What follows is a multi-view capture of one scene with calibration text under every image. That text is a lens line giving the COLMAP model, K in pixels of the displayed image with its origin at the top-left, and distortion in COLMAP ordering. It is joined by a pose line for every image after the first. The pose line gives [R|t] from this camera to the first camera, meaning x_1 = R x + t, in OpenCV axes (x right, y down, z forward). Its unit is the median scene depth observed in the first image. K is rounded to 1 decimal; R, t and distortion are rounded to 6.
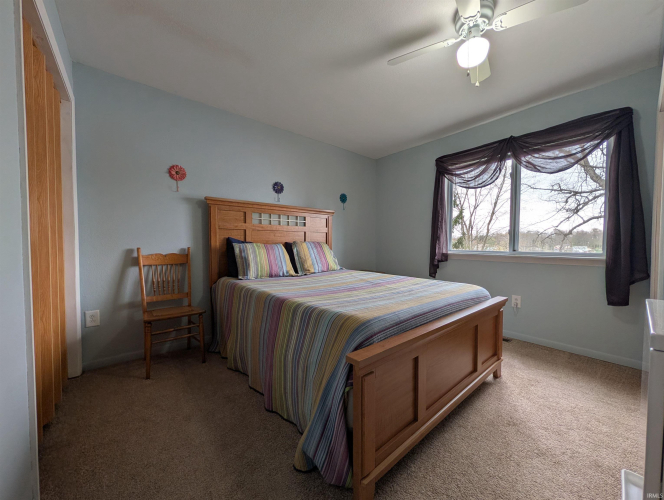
lens RADIAL K [[254.8, 0, 330.9], [0, 254.8, 252.2], [0, 0, 1]] dist [0.002010, -0.000029]
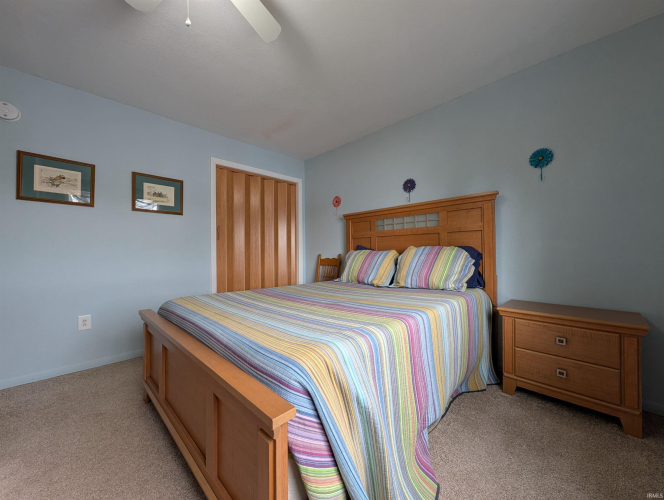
lens RADIAL K [[254.8, 0, 330.5], [0, 254.8, 248.1], [0, 0, 1]] dist [0.002010, -0.000029]
pose [[0.112931, -0.007828, -0.993572, 0.732253], [-0.000439, 0.999968, -0.007928, -0.034980], [0.993603, 0.001331, 0.112924, 0.726148]]
